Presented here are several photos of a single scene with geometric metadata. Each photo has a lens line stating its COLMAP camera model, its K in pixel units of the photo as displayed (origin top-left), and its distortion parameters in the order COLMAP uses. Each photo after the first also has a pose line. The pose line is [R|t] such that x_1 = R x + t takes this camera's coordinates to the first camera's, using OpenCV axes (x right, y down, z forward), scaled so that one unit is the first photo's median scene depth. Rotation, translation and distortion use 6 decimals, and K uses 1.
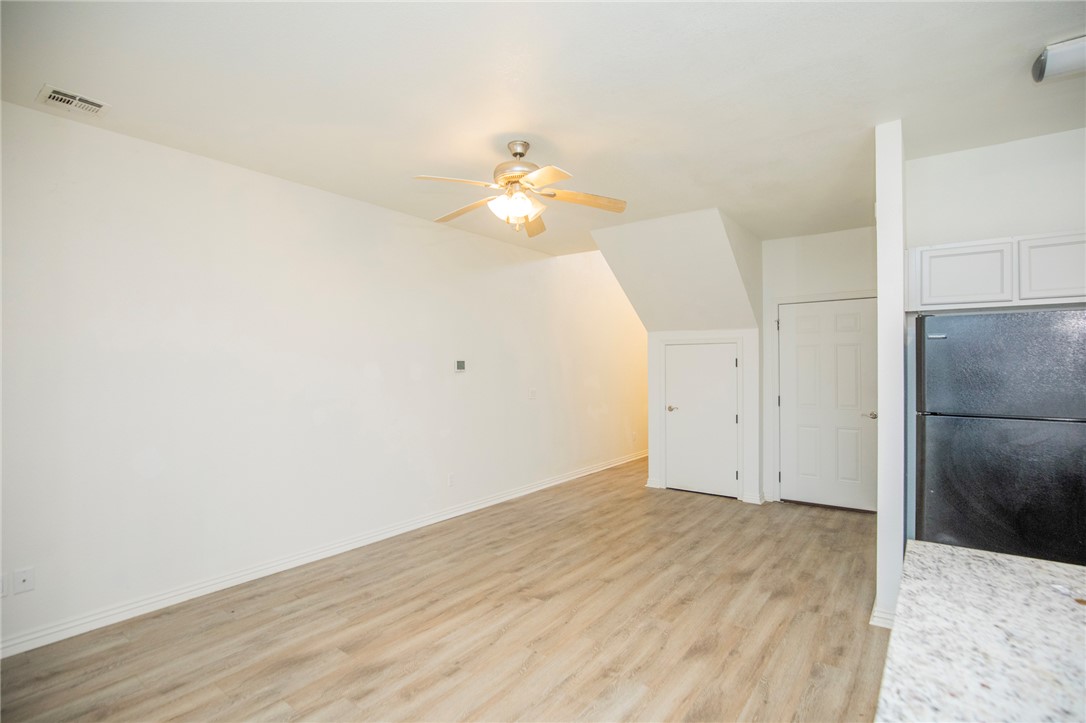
lens RADIAL K [[507.6, 0, 555.0], [0, 507.6, 361.8], [0, 0, 1]] dist [-0.034947, 0.006216]
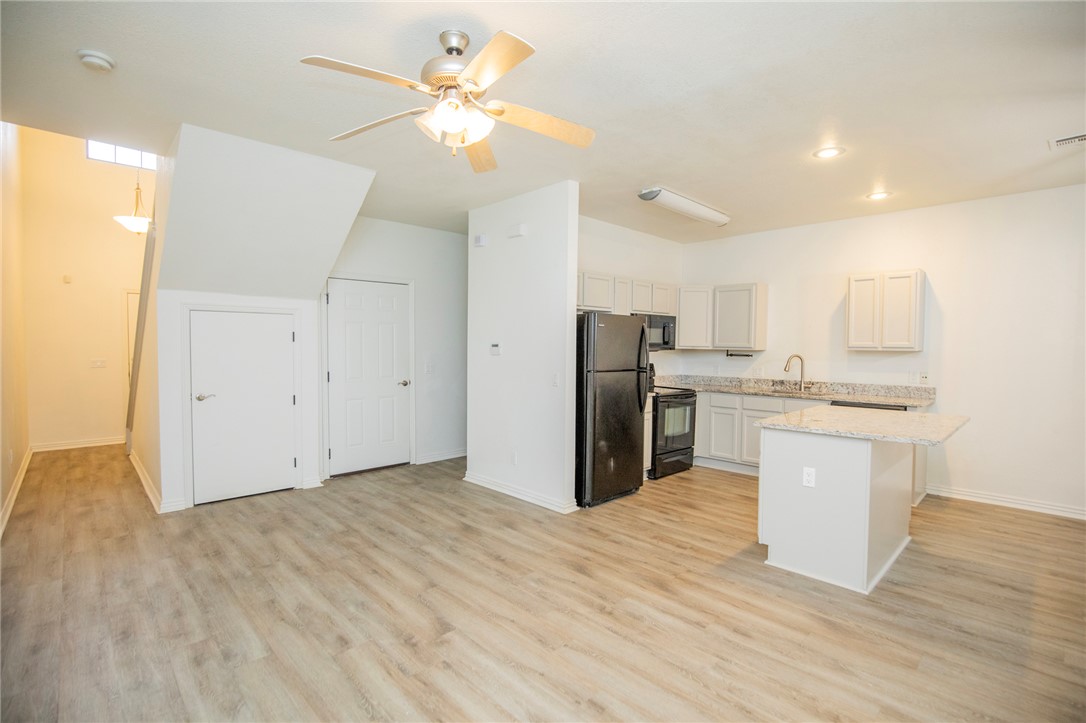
lens RADIAL K [[506.0, 0, 550.6], [0, 506.0, 361.2], [0, 0, 1]] dist [-0.032216, 0.006415]
pose [[0.160866, -0.028562, 0.986563, -0.783975], [-0.017198, 0.999348, 0.031737, 0.015714], [-0.986826, -0.022072, 0.160270, 0.733280]]
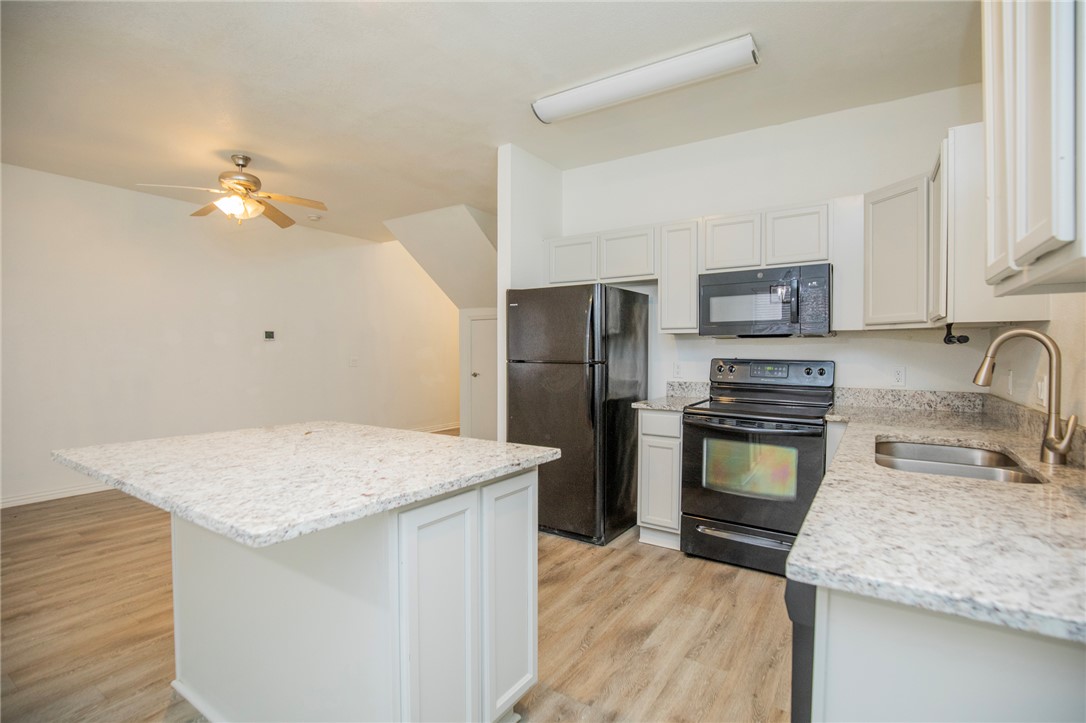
lens RADIAL K [[506.0, 0, 550.6], [0, 506.0, 361.2], [0, 0, 1]] dist [-0.032216, 0.006415]
pose [[0.998396, 0.000177, 0.056608, 0.649885], [-0.001809, 0.999584, 0.028774, 0.053265], [-0.056579, -0.028831, 0.997982, -0.335474]]
